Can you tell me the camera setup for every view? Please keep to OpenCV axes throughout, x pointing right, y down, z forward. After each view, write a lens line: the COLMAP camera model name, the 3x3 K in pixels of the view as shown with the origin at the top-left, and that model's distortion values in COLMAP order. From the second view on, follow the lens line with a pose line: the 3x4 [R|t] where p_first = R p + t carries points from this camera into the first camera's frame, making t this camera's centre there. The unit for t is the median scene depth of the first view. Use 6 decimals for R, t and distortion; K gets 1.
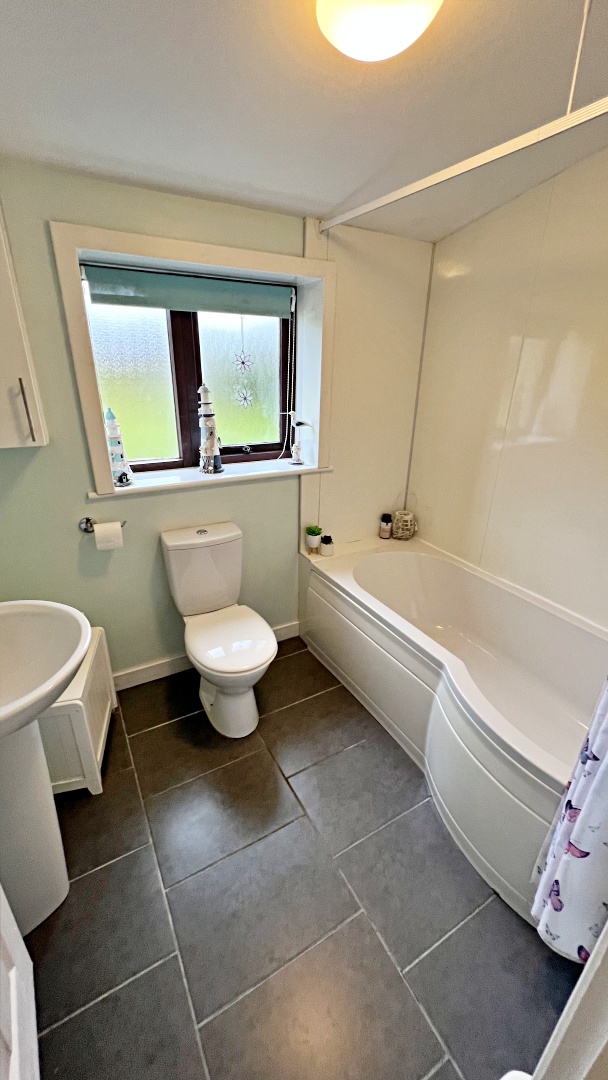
lens RADIAL K [[428.9, 0, 302.9], [0, 428.9, 541.0], [0, 0, 1]] dist [-0.001202, -0.000571]
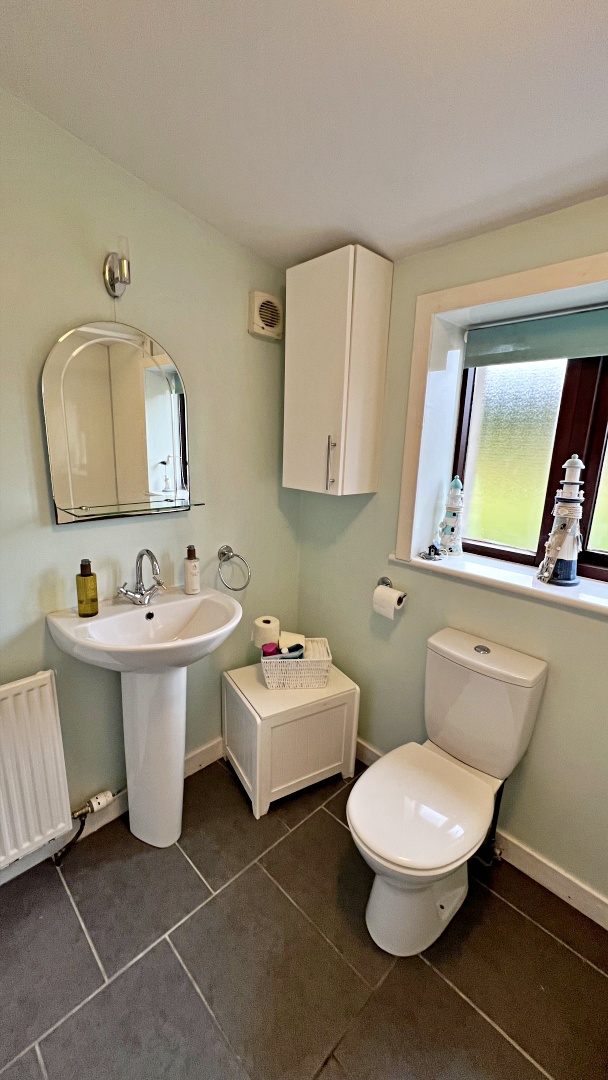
lens RADIAL K [[428.9, 0, 303.9], [0, 428.9, 540.2], [0, 0, 1]] dist [-0.001202, -0.000571]
pose [[0.264691, 0.213933, -0.940304, 0.325321], [-0.393164, 0.914301, 0.097344, -0.143712], [0.880546, 0.343928, 0.326118, 0.453193]]
